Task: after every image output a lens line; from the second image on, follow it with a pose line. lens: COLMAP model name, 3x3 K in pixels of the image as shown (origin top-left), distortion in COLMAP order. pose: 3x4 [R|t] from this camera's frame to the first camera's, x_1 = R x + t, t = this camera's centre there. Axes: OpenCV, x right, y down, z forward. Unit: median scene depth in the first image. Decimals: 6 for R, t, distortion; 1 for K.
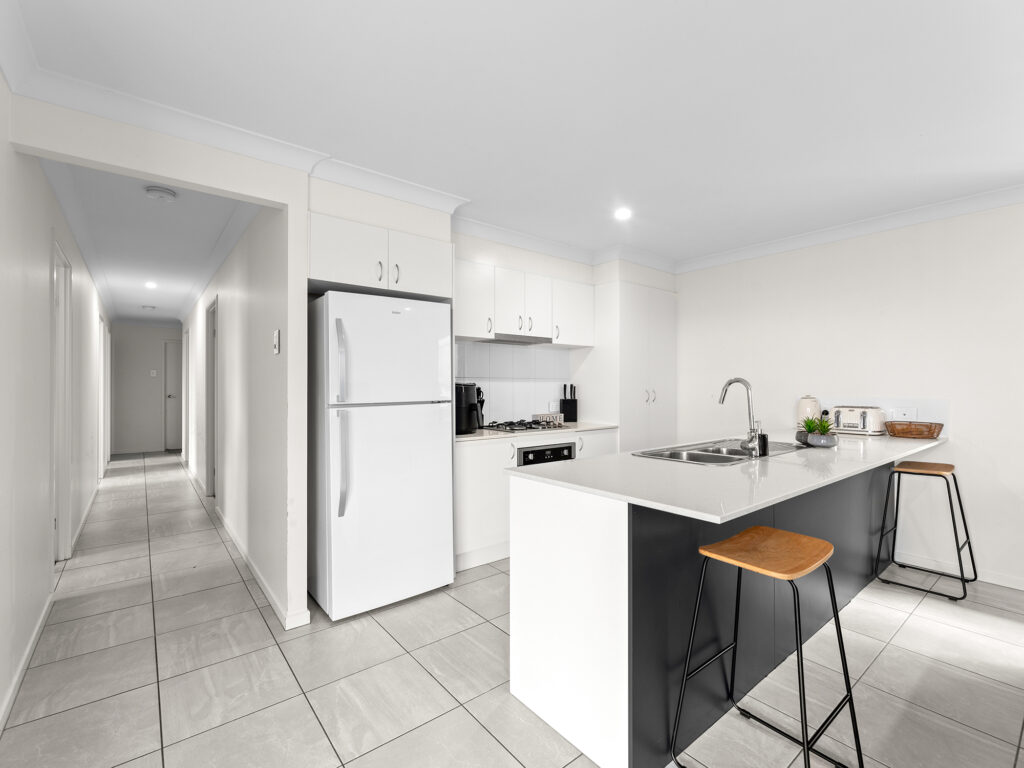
lens RADIAL K [[465.8, 0, 505.8], [0, 465.8, 386.5], [0, 0, 1]] dist [0.003333, -0.000576]
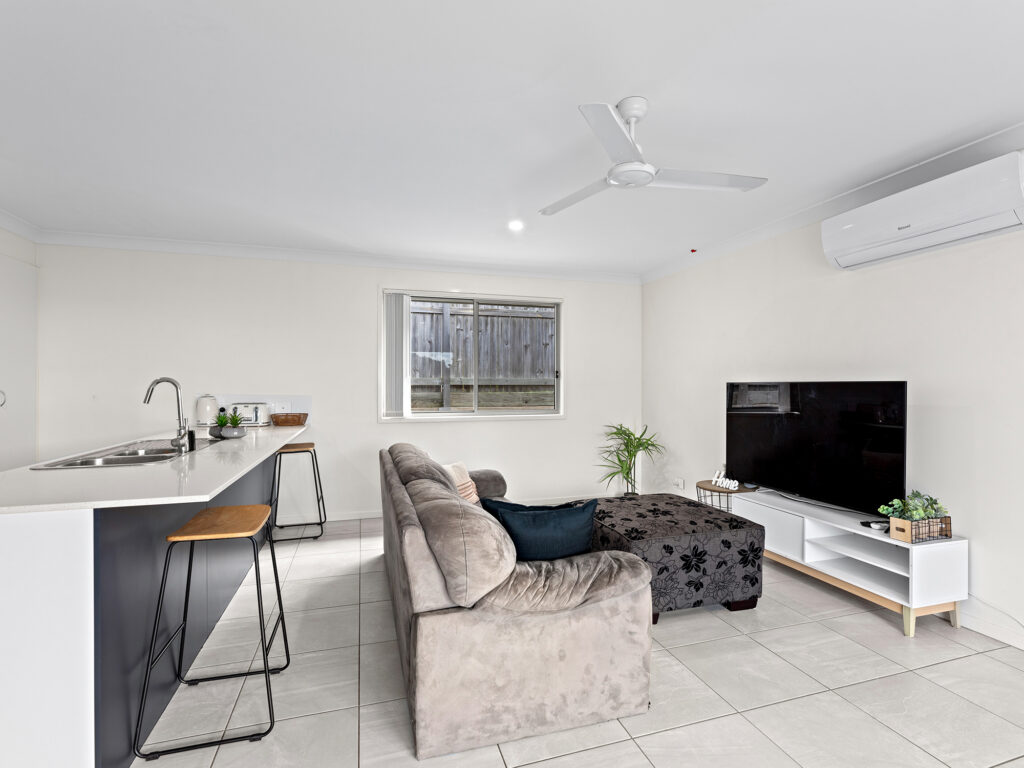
lens RADIAL K [[485.0, 0, 512.6], [0, 485.0, 384.8], [0, 0, 1]] dist [0.000064, 0.000467]
pose [[0.363223, 0.004003, 0.931694, -0.191644], [-0.002668, 0.999991, -0.003257, -0.000930], [-0.931698, -0.001303, 0.363231, -0.080397]]
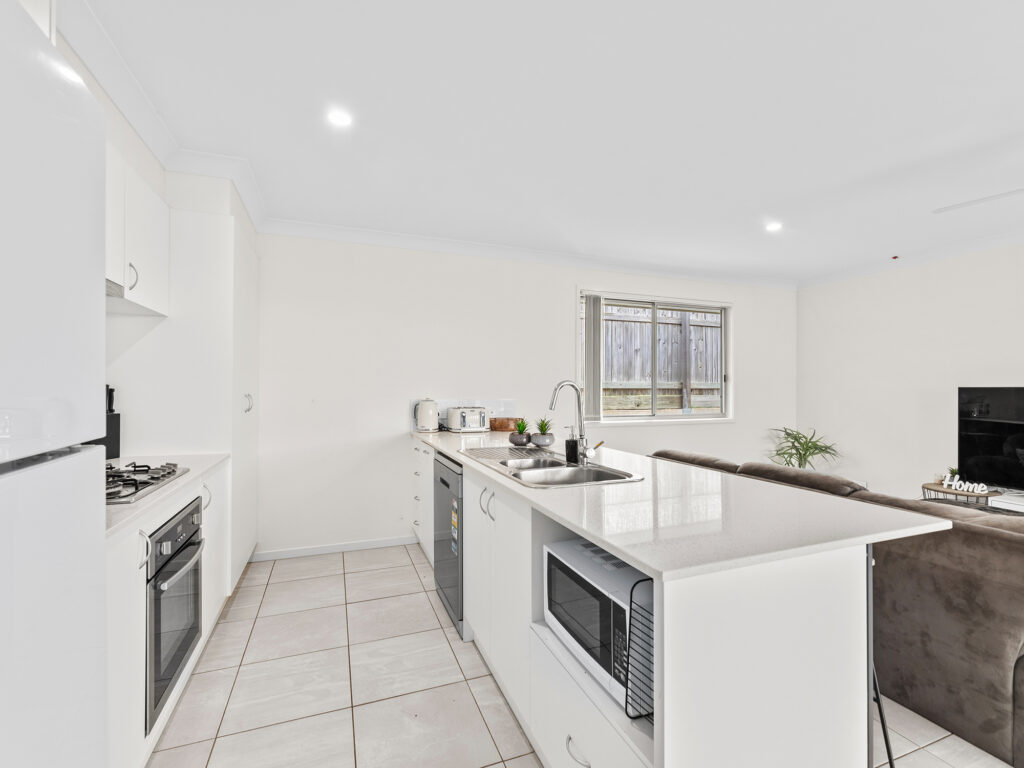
lens RADIAL K [[465.8, 0, 495.2], [0, 465.8, 384.7], [0, 0, 1]] dist [0.003333, -0.000576]
pose [[0.300254, 0.010250, 0.953804, -0.392449], [-0.004565, 0.999946, -0.009309, -0.001837], [-0.953848, -0.001559, 0.300285, 0.801202]]
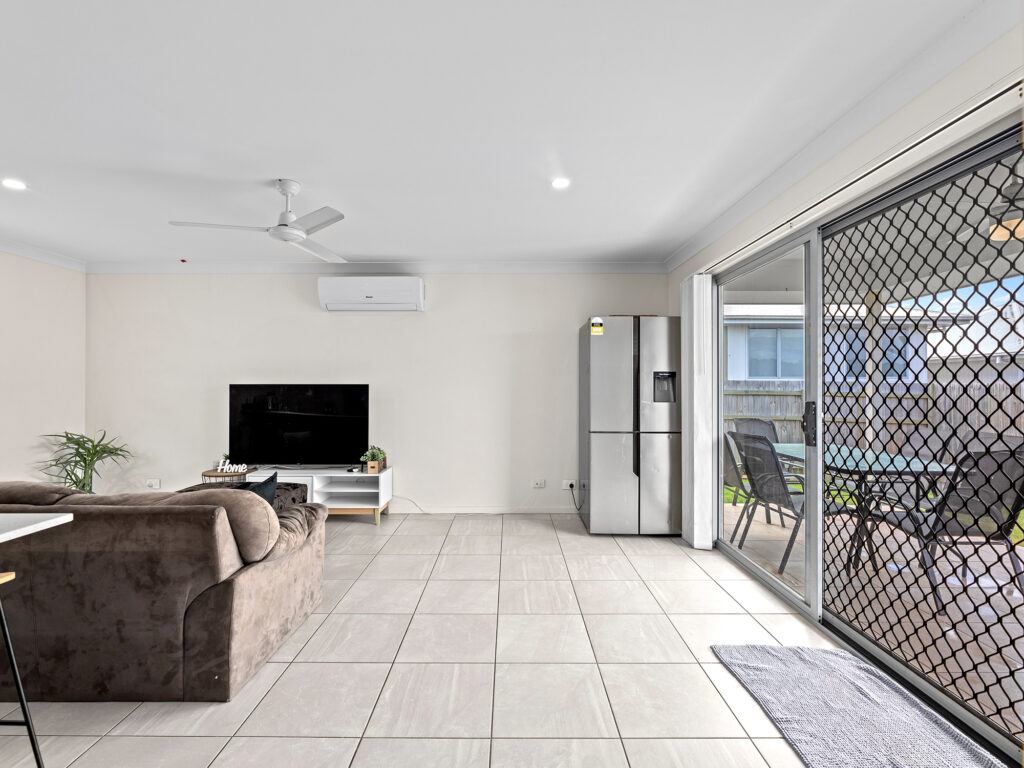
lens RADIAL K [[485.0, 0, 518.1], [0, 485.0, 385.9], [0, 0, 1]] dist [0.000064, 0.000467]
pose [[-0.797934, 0.002547, 0.602739, -0.473438], [-0.000101, 0.999990, -0.004359, -0.001213], [-0.602745, -0.003540, -0.797926, 0.634744]]
